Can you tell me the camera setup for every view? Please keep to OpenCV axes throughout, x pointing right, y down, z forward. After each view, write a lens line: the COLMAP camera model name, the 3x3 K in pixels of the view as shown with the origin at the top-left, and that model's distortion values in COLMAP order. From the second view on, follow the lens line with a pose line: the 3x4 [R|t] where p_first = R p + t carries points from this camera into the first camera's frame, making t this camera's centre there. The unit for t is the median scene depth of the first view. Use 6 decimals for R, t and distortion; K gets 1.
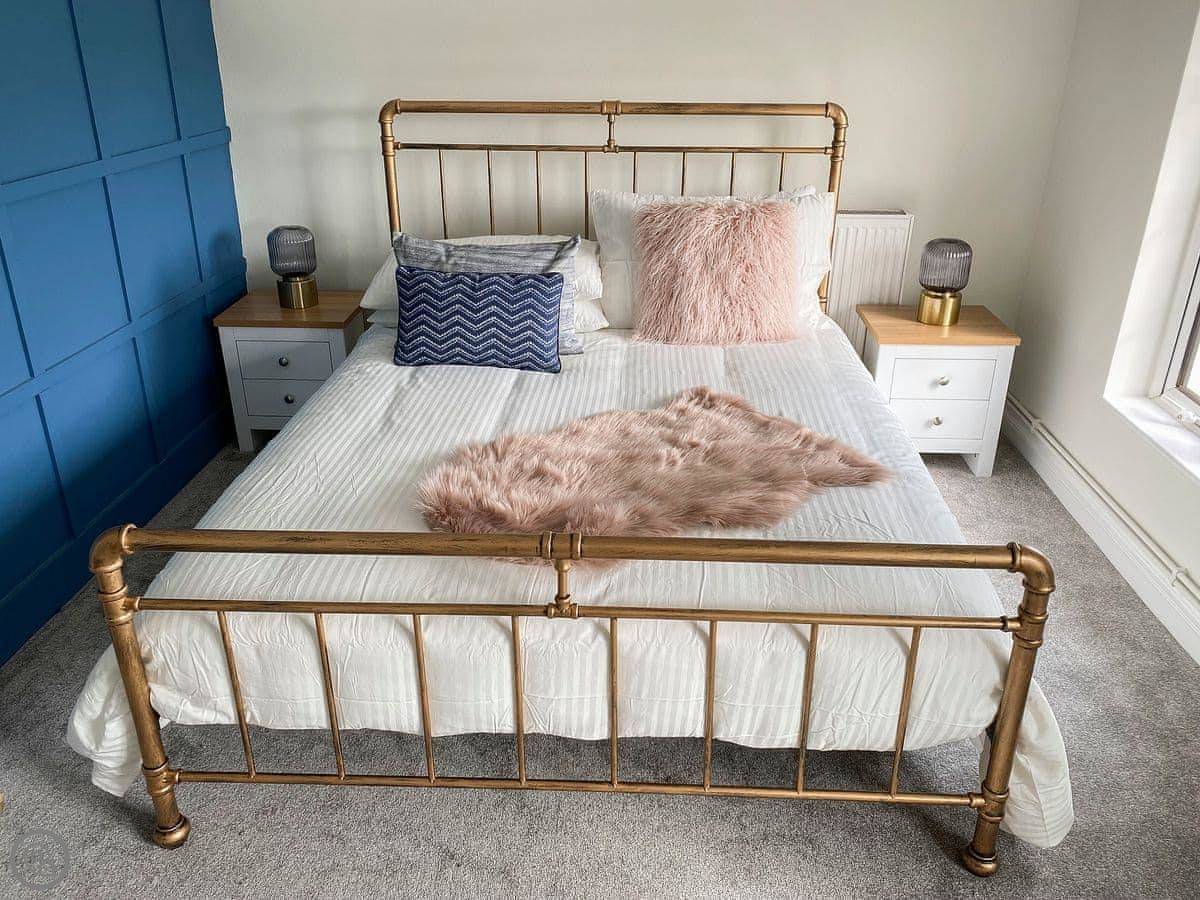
lens RADIAL K [[906.6, 0, 602.5], [0, 906.6, 450.1], [0, 0, 1]] dist [0.009082, 0.001867]
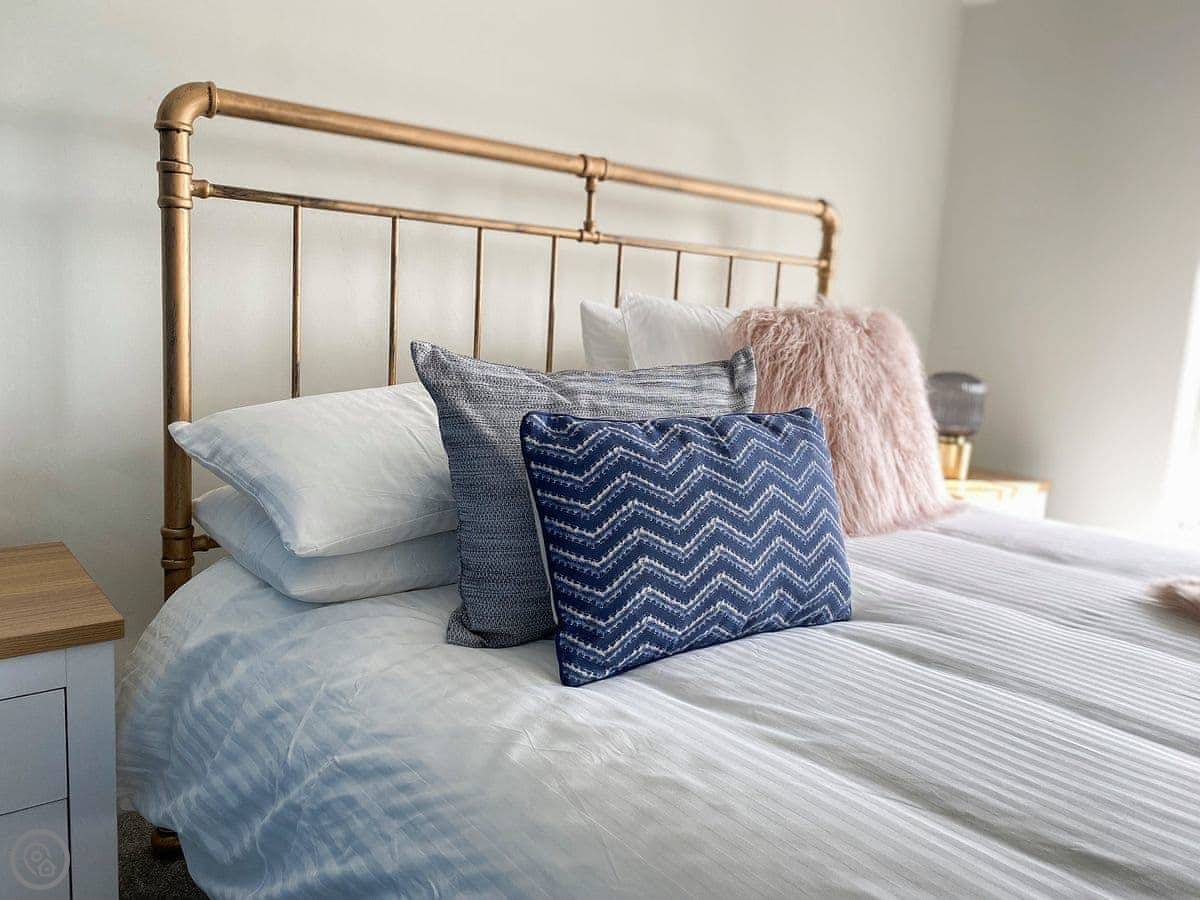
lens RADIAL K [[906.6, 0, 600.2], [0, 906.6, 446.3], [0, 0, 1]] dist [0.009082, 0.001867]
pose [[0.751182, -0.066868, 0.656699, -0.381644], [0.237586, 0.955570, -0.174467, -0.102180], [-0.615856, 0.287079, 0.733694, 0.617444]]
